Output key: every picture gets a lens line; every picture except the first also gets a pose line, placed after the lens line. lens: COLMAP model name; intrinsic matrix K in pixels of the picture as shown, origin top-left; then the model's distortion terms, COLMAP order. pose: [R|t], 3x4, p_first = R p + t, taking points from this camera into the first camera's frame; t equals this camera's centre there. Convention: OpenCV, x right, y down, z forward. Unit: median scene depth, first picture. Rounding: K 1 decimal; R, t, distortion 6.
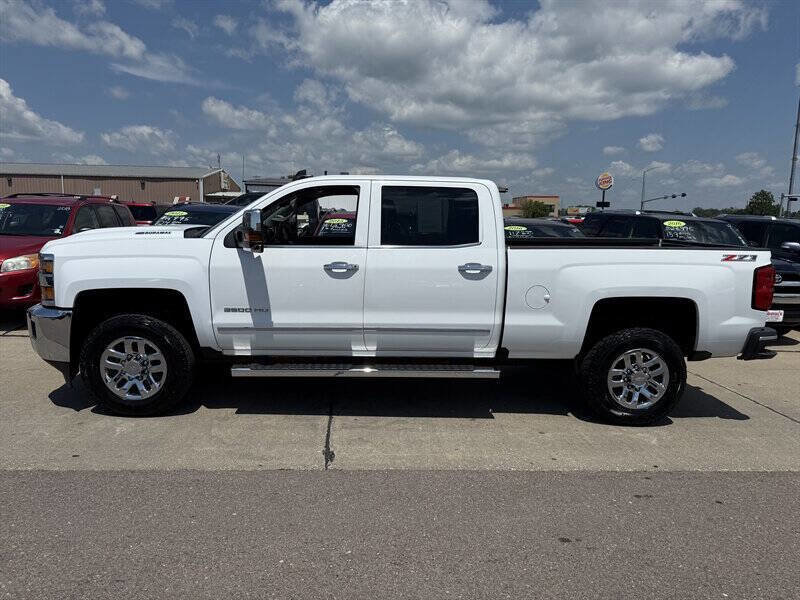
lens RADIAL K [[577.7, 0, 397.4], [0, 577.7, 303.1], [0, 0, 1]] dist [0.039116, -0.049782]
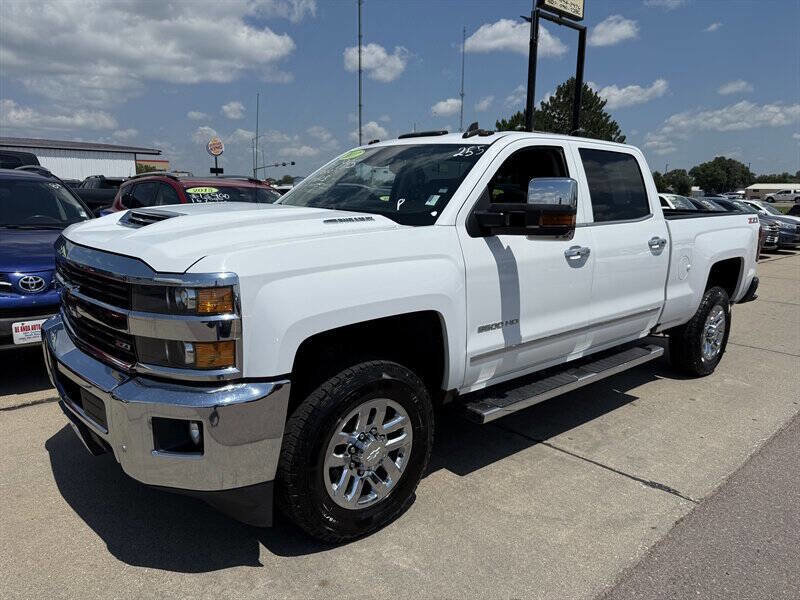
lens RADIAL K [[577.7, 0, 398.5], [0, 577.7, 296.7], [0, 0, 1]] dist [0.039116, -0.049782]
pose [[0.776193, -0.123639, 0.618254, -0.070844], [0.095218, 0.992324, 0.078903, -0.008010], [-0.623264, -0.002375, 0.782008, 0.048523]]
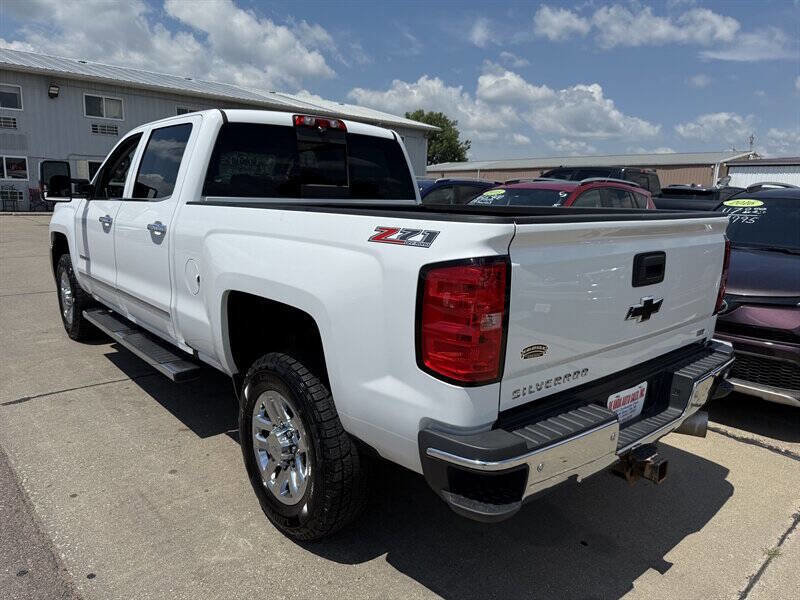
lens RADIAL K [[577.7, 0, 395.9], [0, 577.7, 302.3], [0, 0, 1]] dist [0.039116, -0.049782]
pose [[0.610989, 0.141920, -0.778814, 0.085595], [-0.132987, 0.988219, 0.075749, -0.005843], [0.780389, 0.057291, 0.622665, 0.071065]]
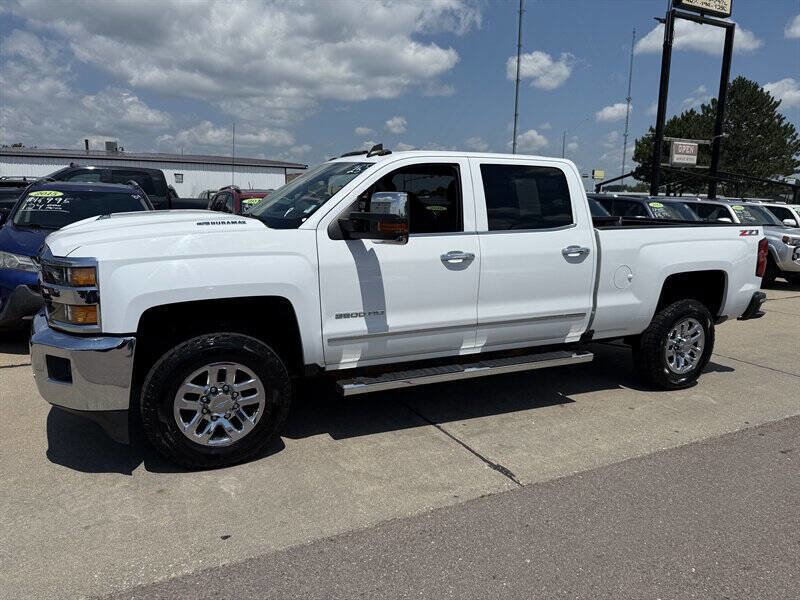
lens RADIAL K [[577.7, 0, 397.0], [0, 577.7, 298.9], [0, 0, 1]] dist [0.039116, -0.049782]
pose [[0.916675, -0.075034, 0.392527, -0.048570], [0.062469, 0.997045, 0.044705, -0.003929], [-0.394721, -0.016459, 0.918653, 0.020370]]
